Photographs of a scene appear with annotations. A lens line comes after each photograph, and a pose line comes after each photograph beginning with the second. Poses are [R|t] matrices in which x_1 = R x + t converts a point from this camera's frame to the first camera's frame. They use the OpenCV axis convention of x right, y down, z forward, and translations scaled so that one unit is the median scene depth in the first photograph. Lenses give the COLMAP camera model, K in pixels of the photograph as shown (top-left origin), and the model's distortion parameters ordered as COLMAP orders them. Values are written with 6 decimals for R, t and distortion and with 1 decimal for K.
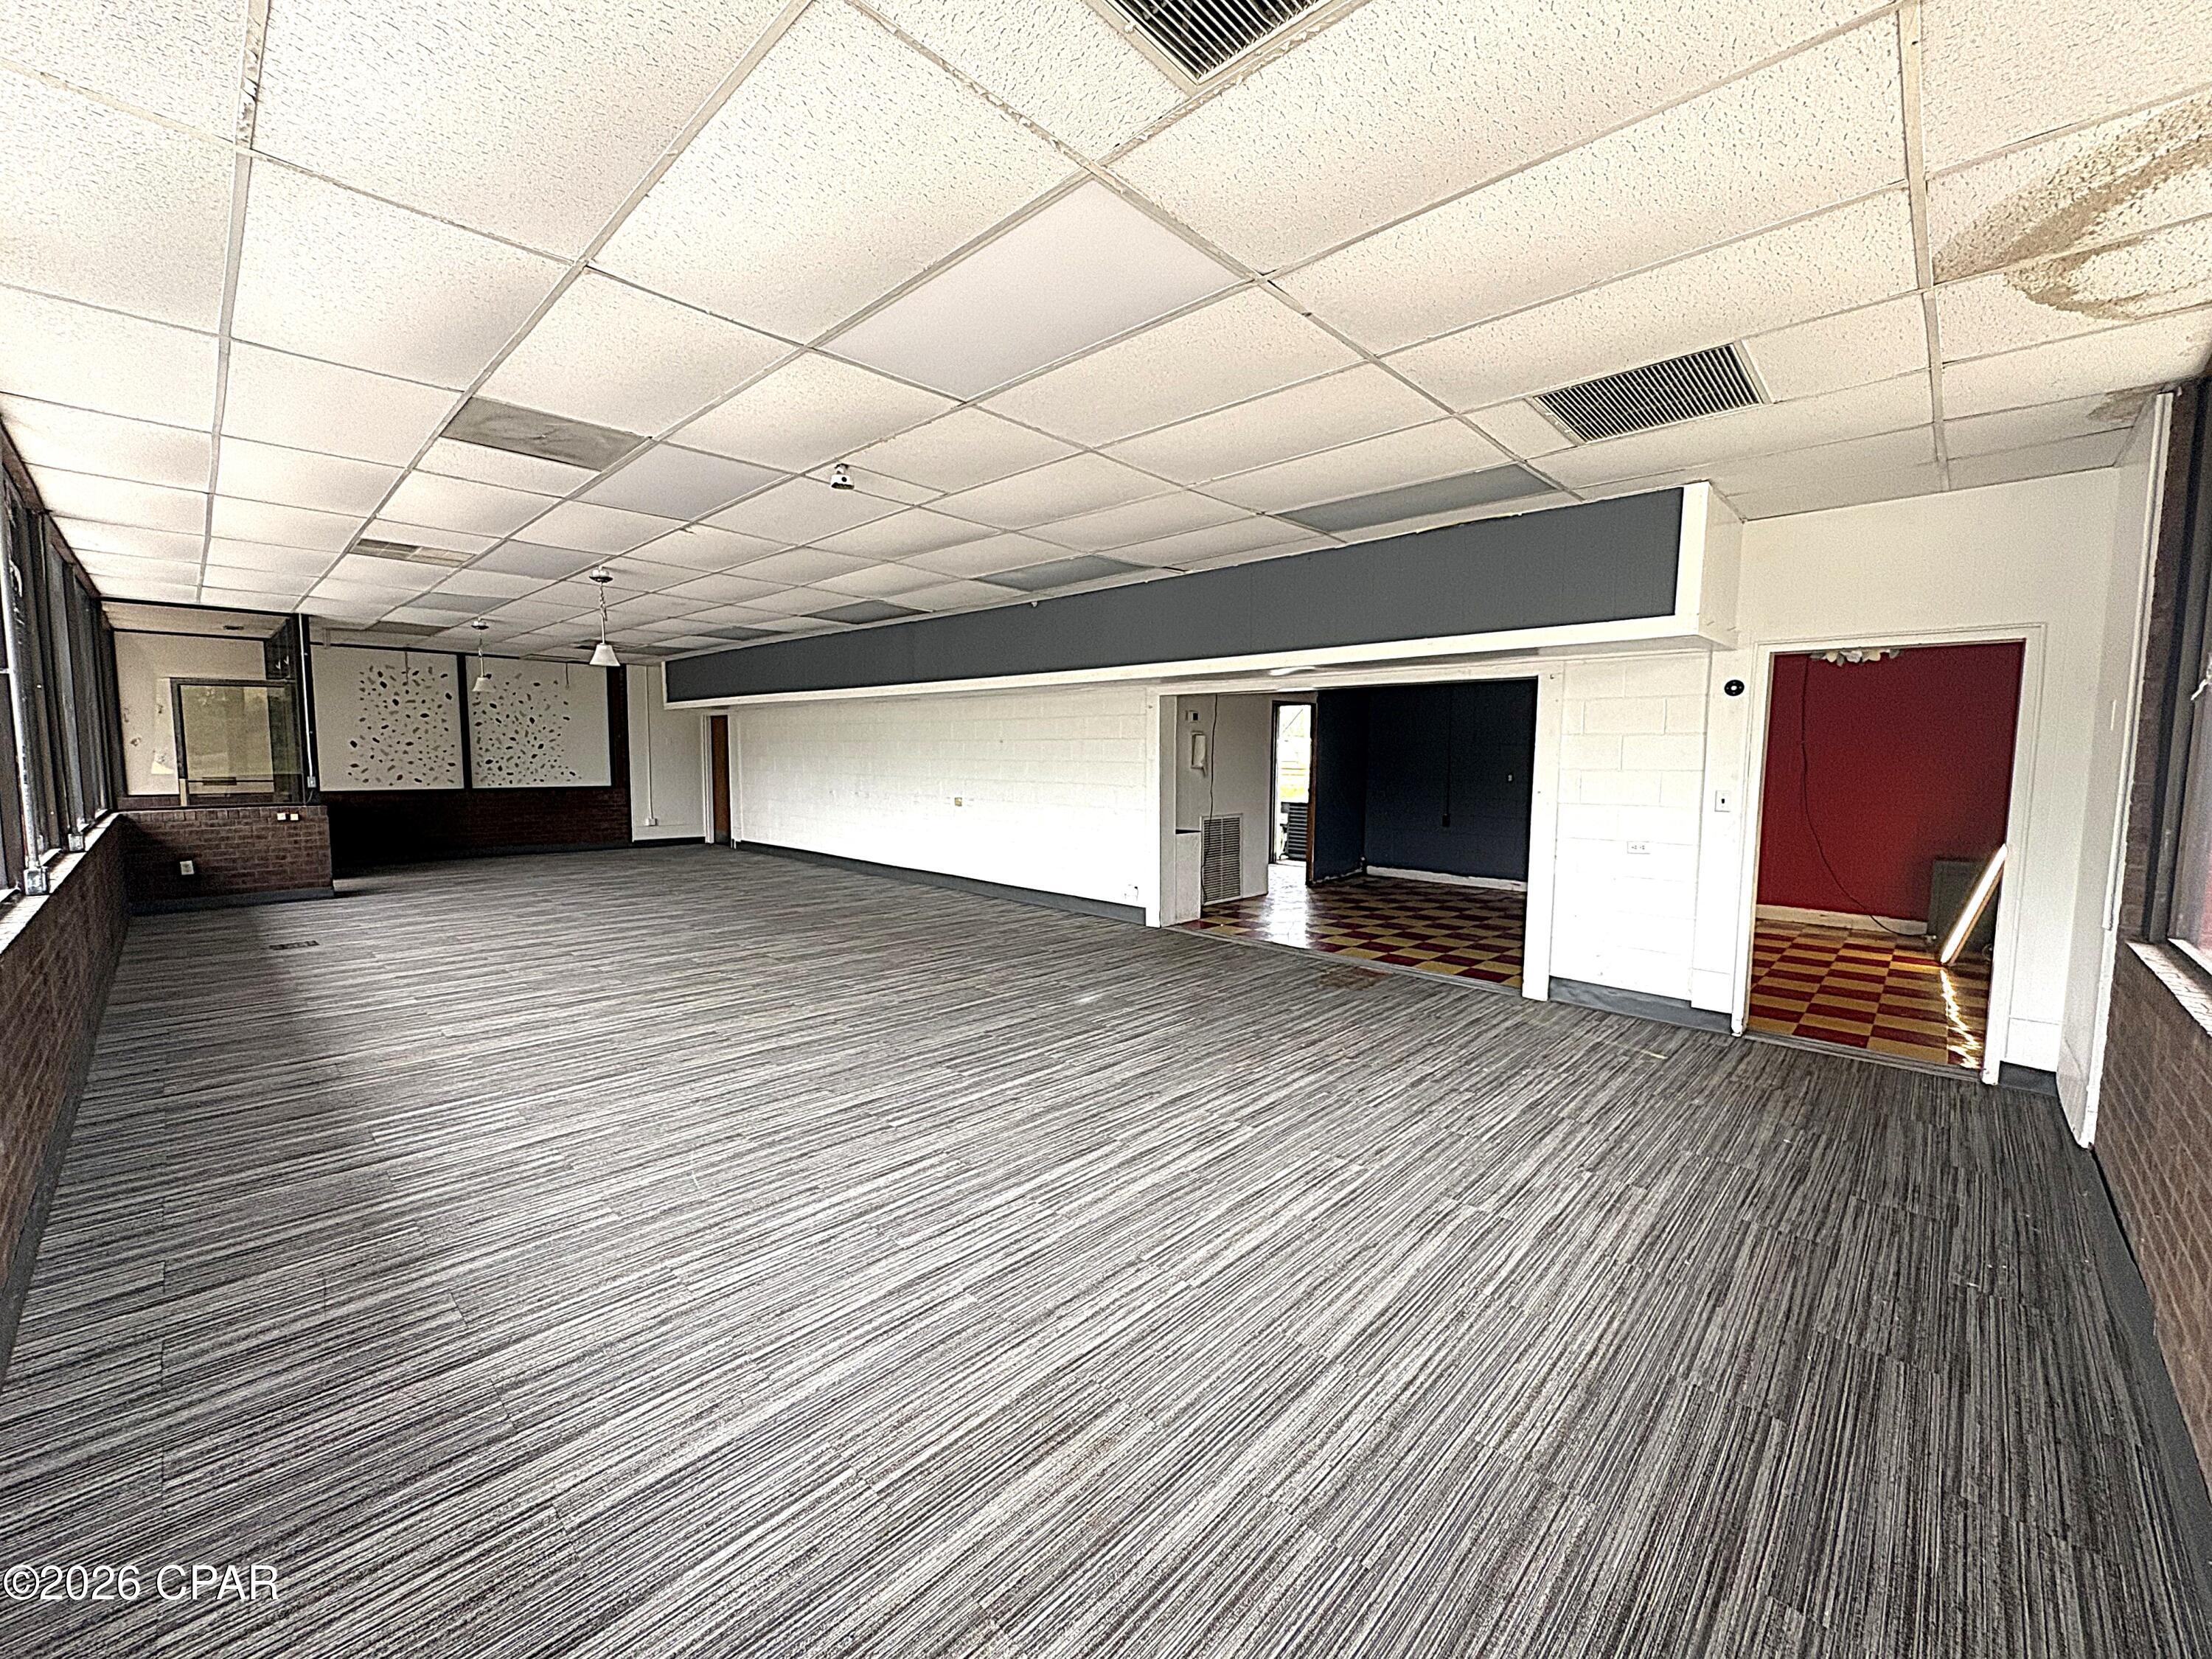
lens RADIAL K [[883.2, 0, 1111.3], [0, 883.2, 829.2], [0, 0, 1]] dist [0.001556, -0.000147]
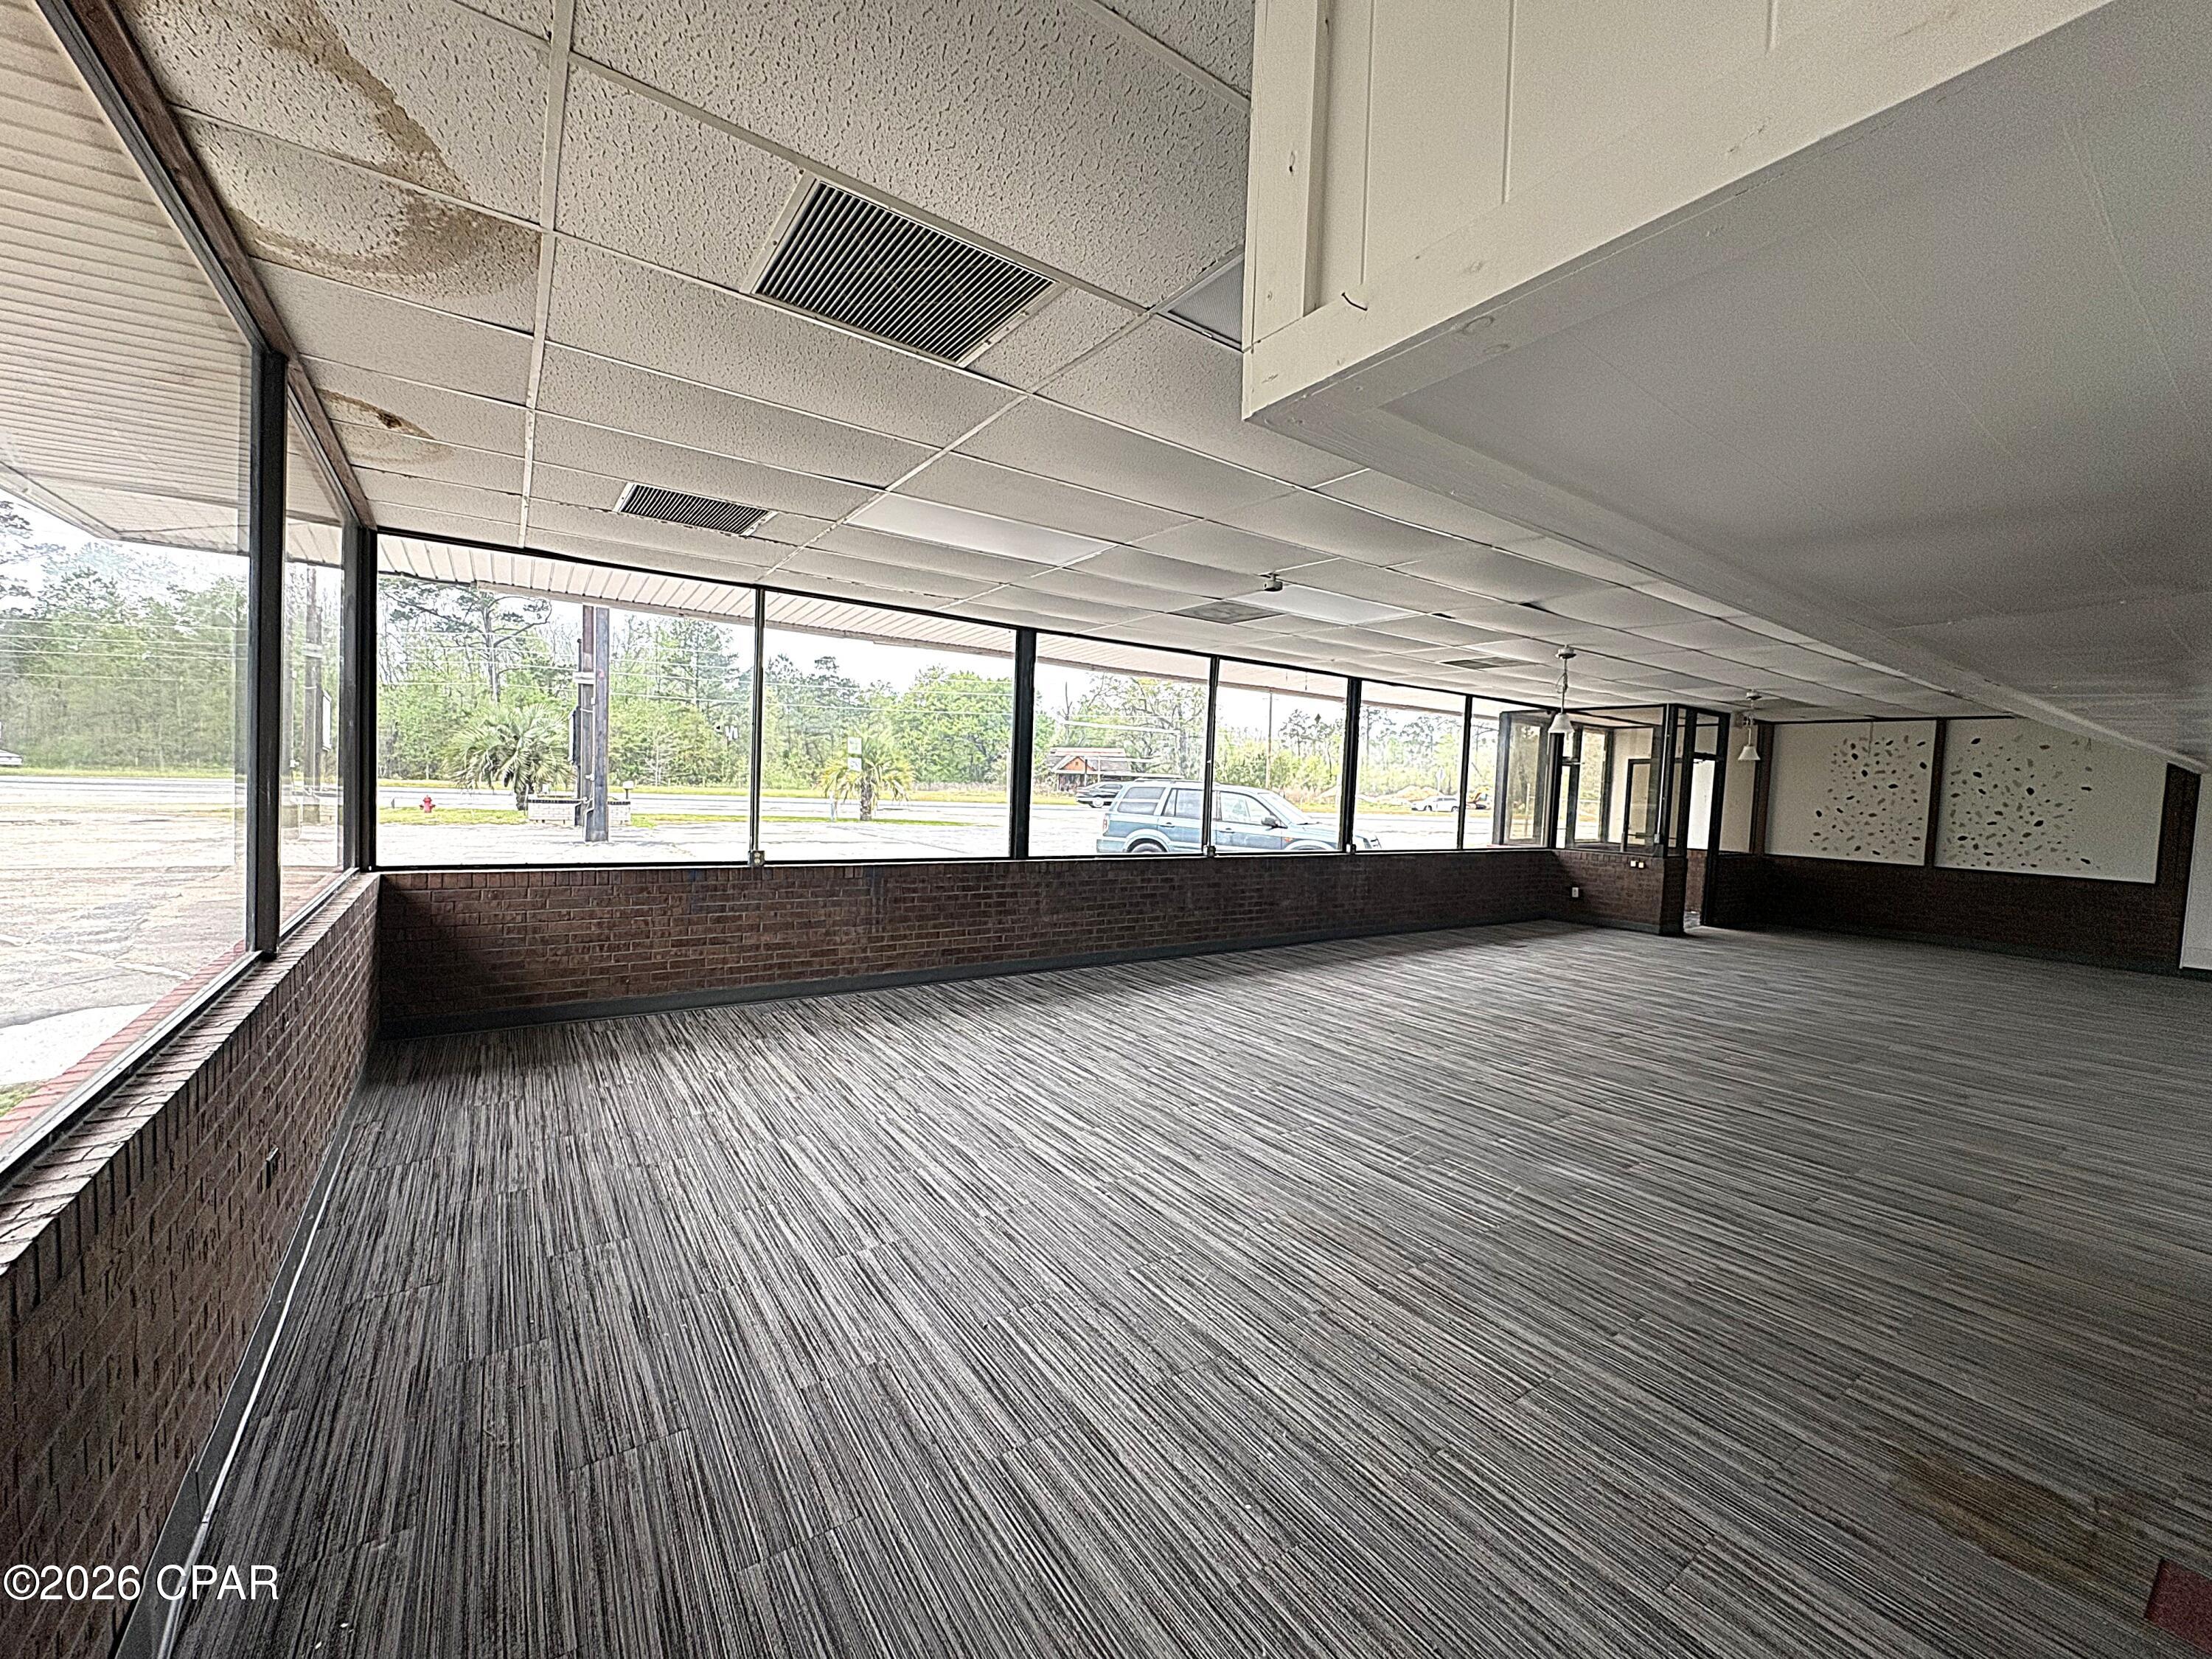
lens RADIAL K [[883.2, 0, 1101.0], [0, 883.2, 827.5], [0, 0, 1]] dist [0.001556, -0.000147]
pose [[-0.206501, 0.032946, -0.977892, 0.866317], [-0.126902, 0.990090, 0.060155, -0.083125], [0.970182, 0.136518, -0.200273, 0.918371]]
